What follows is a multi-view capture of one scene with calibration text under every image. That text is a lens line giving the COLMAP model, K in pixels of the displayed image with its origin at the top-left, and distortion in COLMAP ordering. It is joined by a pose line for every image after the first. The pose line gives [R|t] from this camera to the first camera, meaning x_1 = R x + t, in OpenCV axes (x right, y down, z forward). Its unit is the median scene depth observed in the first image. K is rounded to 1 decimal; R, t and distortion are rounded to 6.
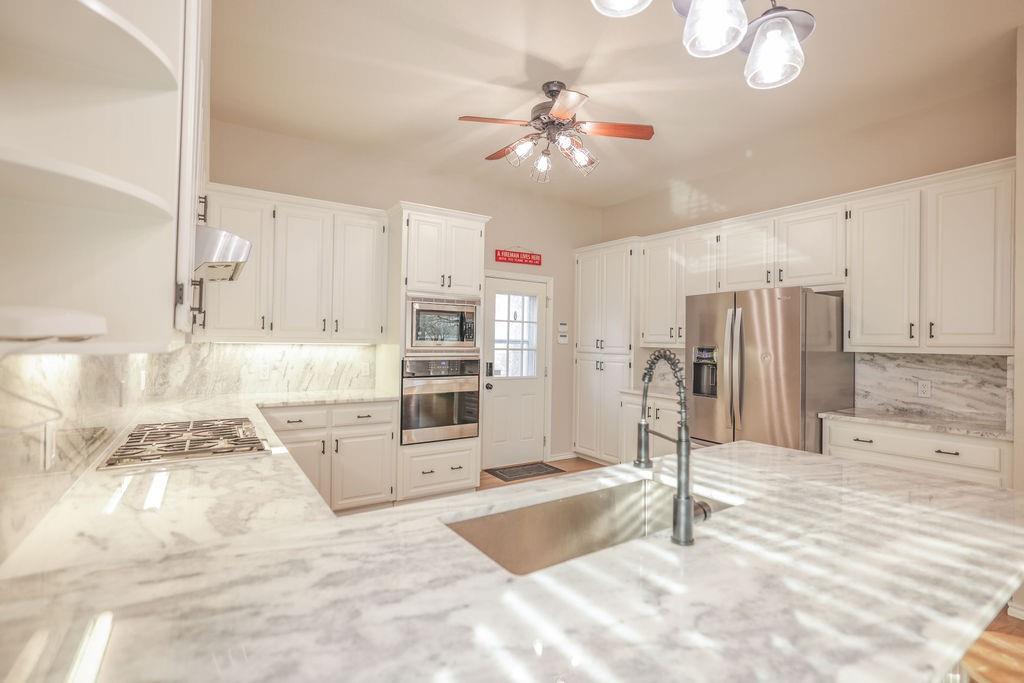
lens RADIAL K [[499.4, 0, 512.8], [0, 499.4, 339.8], [0, 0, 1]] dist [-0.006245, -0.000238]
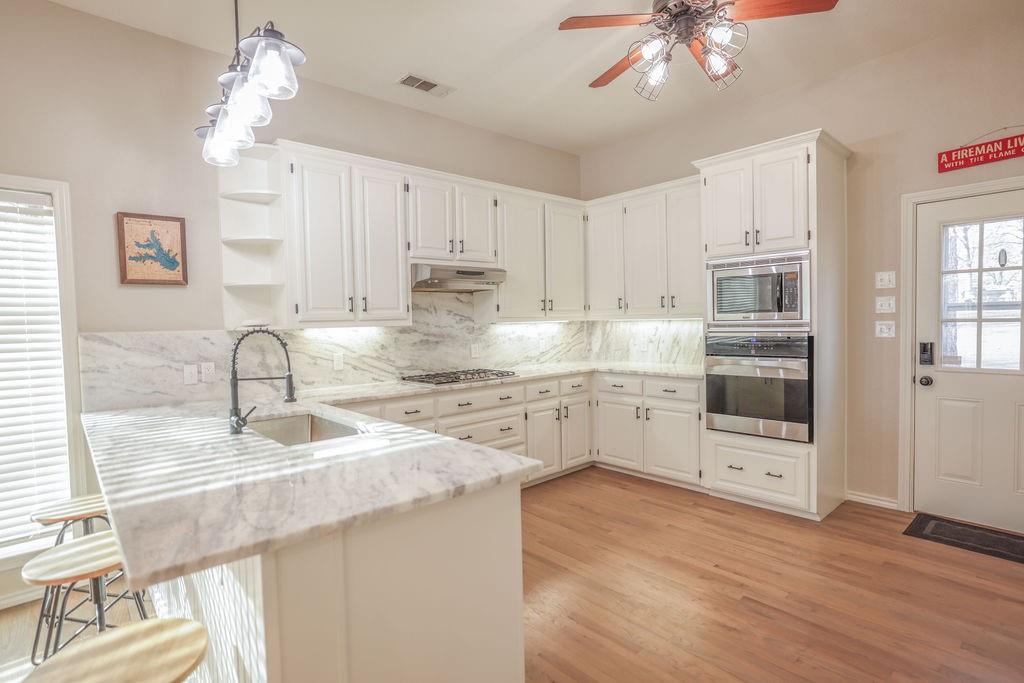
lens RADIAL K [[489.6, 0, 513.0], [0, 489.6, 341.2], [0, 0, 1]] dist [0.003494, 0.000689]
pose [[0.157413, 0.025399, -0.987206, 0.568796], [0.032016, 0.999012, 0.030808, 0.010992], [0.987014, -0.036456, 0.156444, 0.483820]]
